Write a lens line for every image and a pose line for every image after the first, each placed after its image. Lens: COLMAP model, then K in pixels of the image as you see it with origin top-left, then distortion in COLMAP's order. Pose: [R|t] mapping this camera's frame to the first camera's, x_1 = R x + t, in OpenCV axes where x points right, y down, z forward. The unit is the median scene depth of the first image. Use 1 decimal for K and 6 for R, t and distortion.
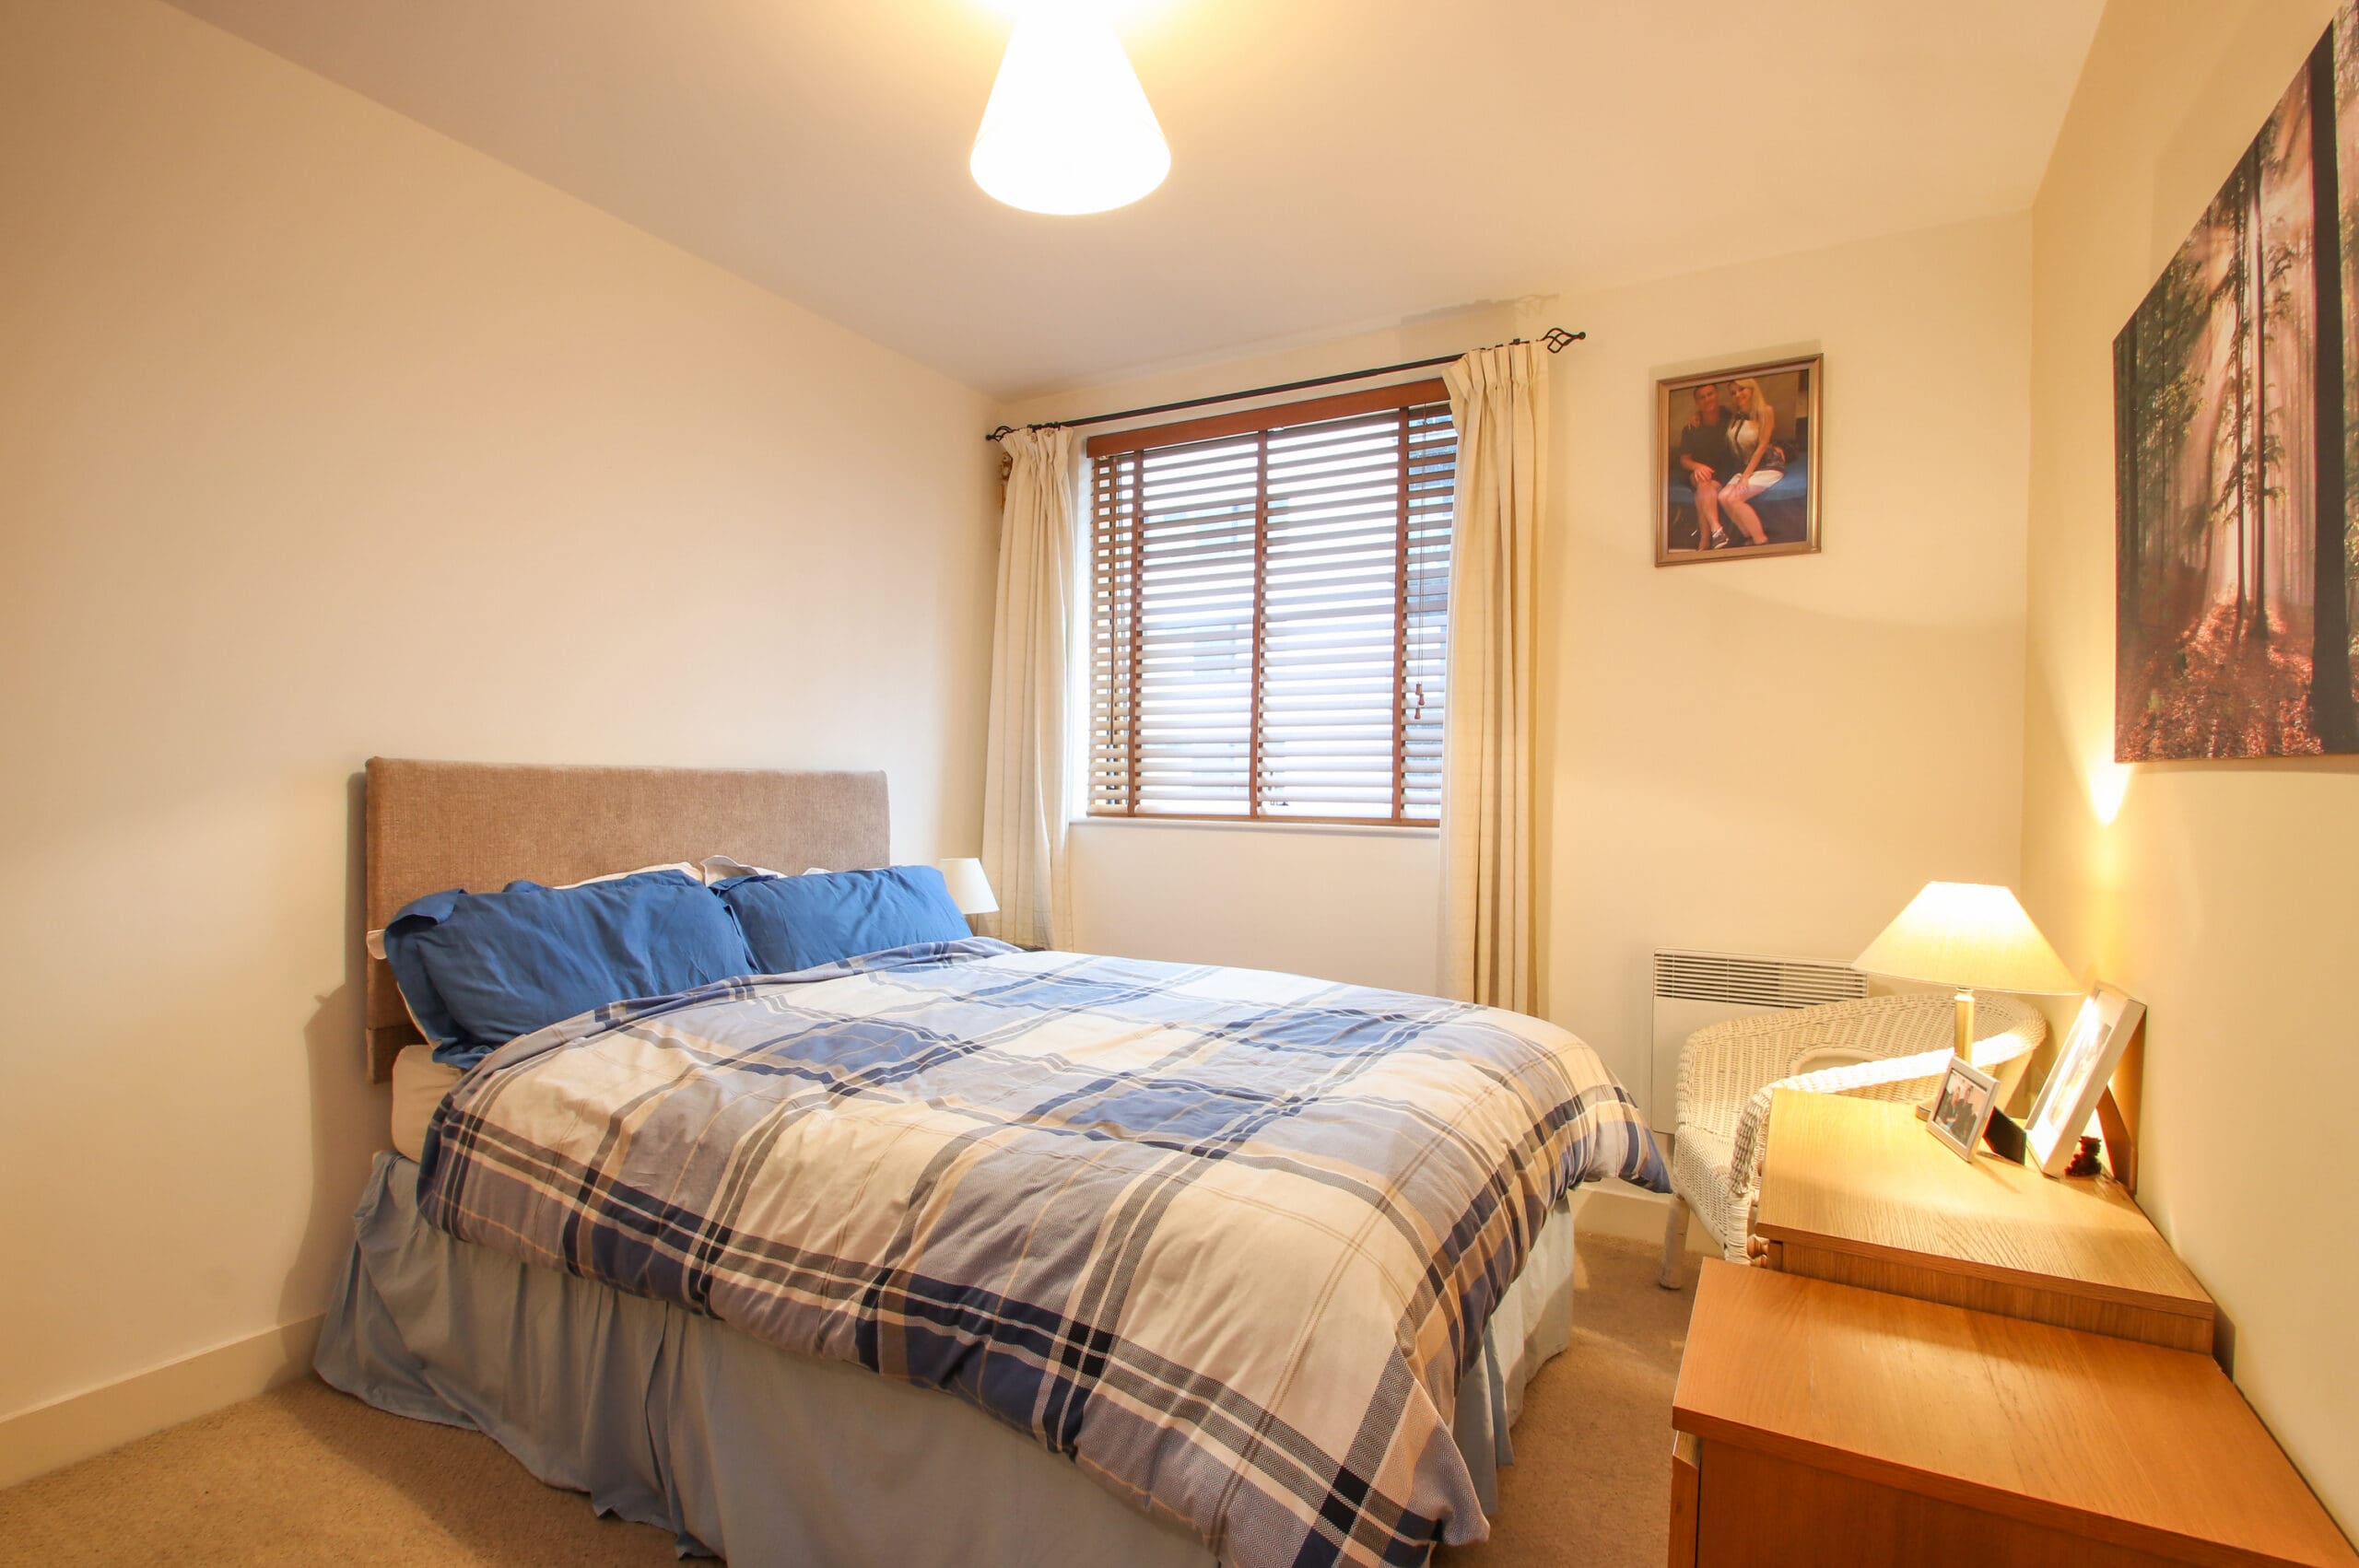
lens RADIAL K [[1113.5, 0, 1165.2], [0, 1113.5, 783.3], [0, 0, 1]] dist [-0.000211, -0.005468]
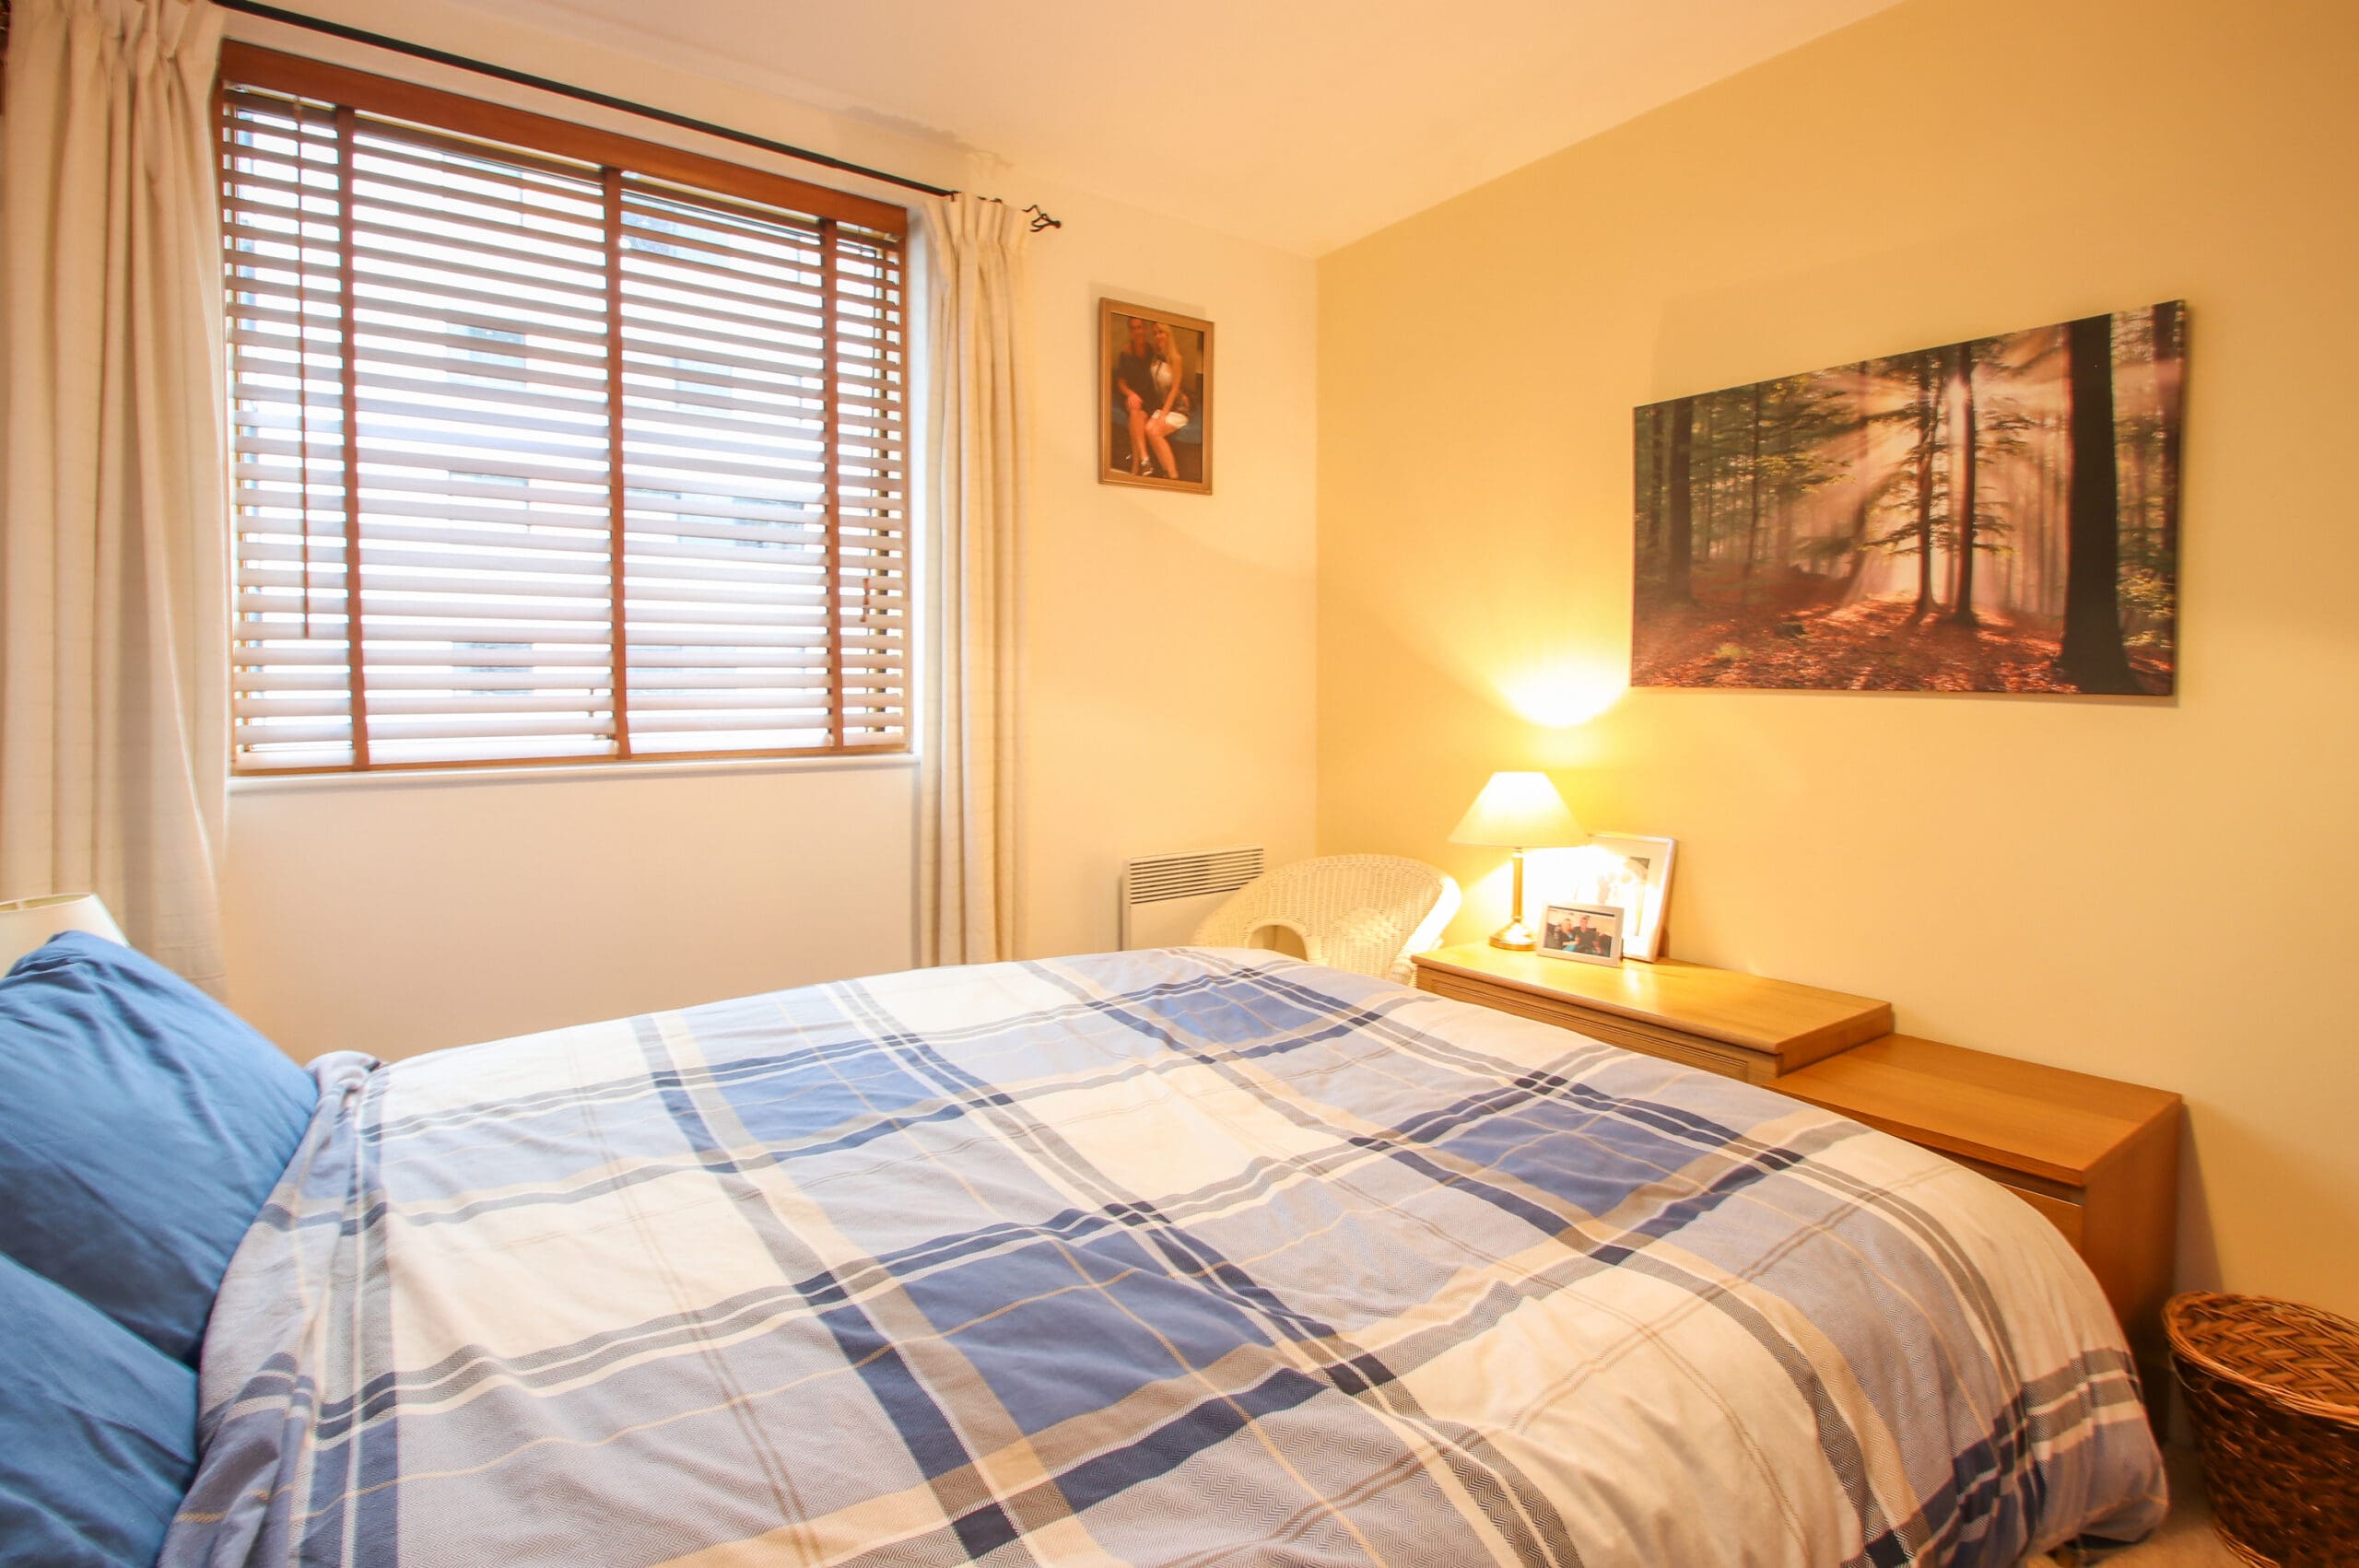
lens RADIAL K [[1113.5, 0, 1110.3], [0, 1113.5, 703.0], [0, 0, 1]] dist [-0.000211, -0.005468]
pose [[0.440985, -0.020525, 0.897280, -0.487723], [-0.000539, 0.999732, 0.023134, -0.018167], [-0.897514, -0.010686, 0.440856, 0.565244]]
